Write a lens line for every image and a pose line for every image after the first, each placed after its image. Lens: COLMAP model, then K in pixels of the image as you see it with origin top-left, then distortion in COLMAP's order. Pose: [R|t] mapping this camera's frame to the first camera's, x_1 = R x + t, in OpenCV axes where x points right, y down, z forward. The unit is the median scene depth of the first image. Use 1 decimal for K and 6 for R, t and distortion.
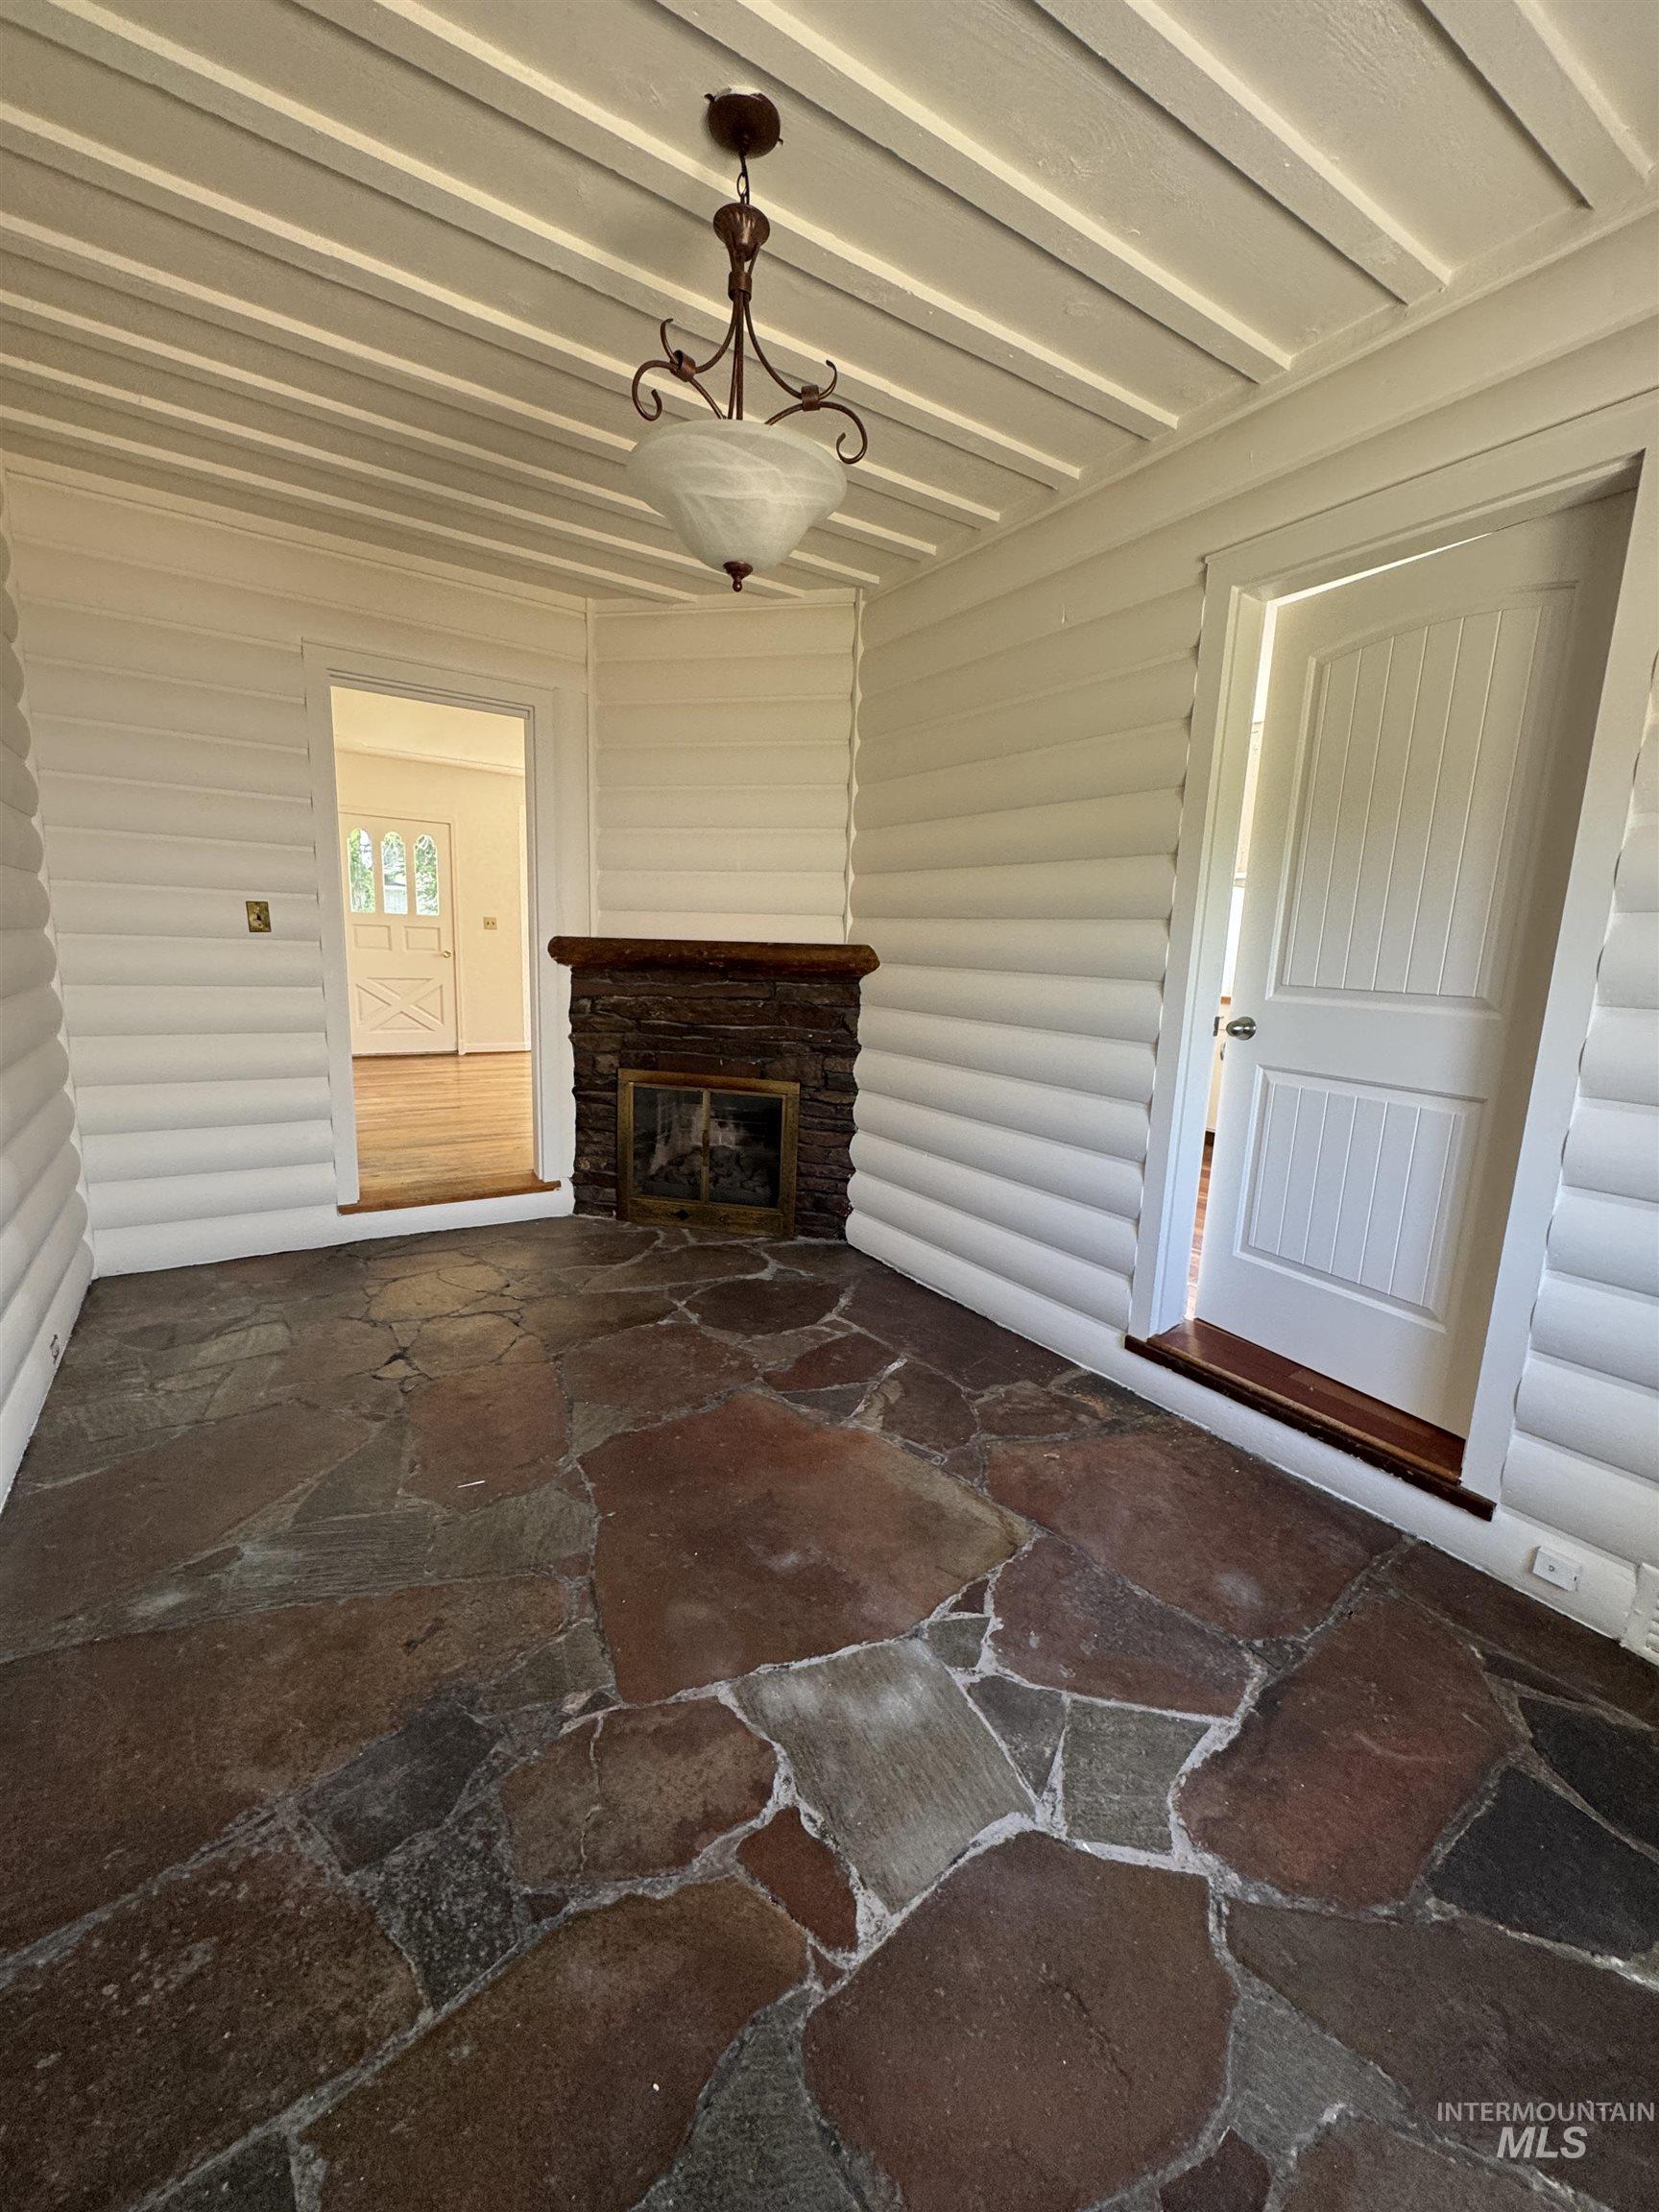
lens RADIAL K [[884.4, 0, 834.1], [0, 884.4, 1109.3], [0, 0, 1]] dist [-0.001477, -0.000107]
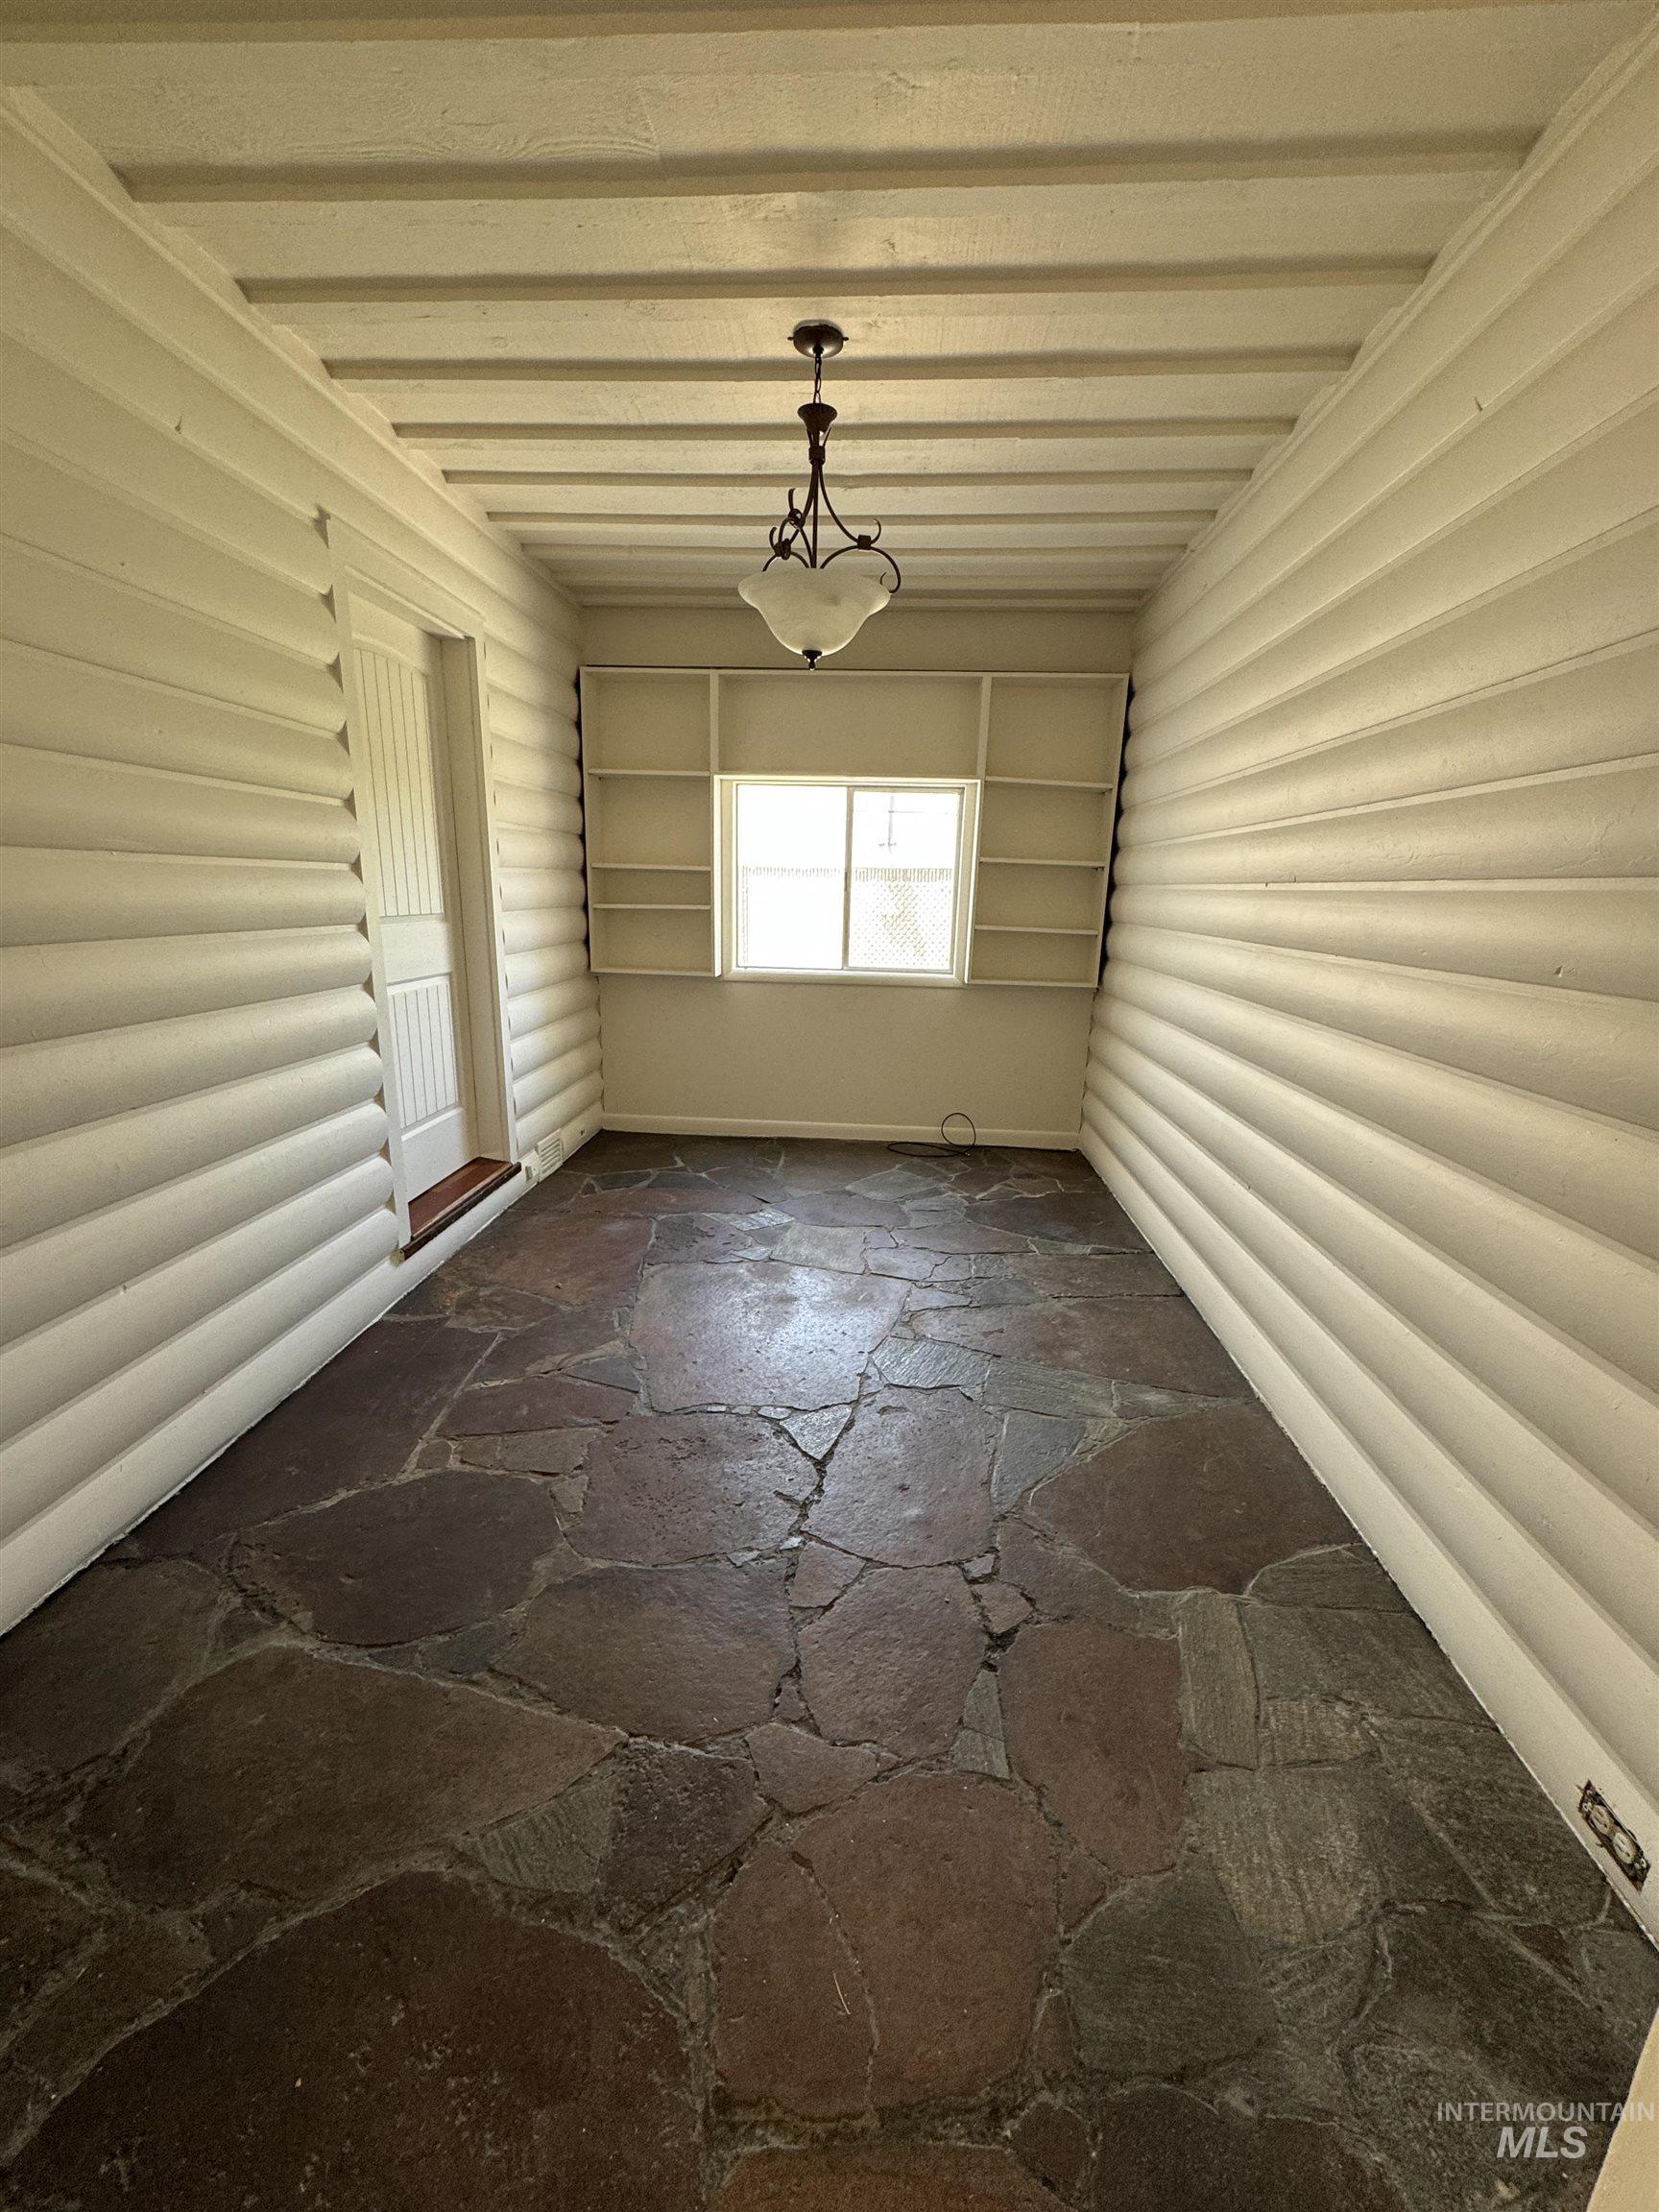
lens RADIAL K [[884.4, 0, 834.1], [0, 884.4, 1109.3], [0, 0, 1]] dist [-0.001477, -0.000107]
pose [[-0.794258, -0.204166, 0.572250, -0.665194], [0.055566, 0.913495, 0.403038, -0.306066], [-0.605034, 0.351914, -0.714206, 1.348700]]
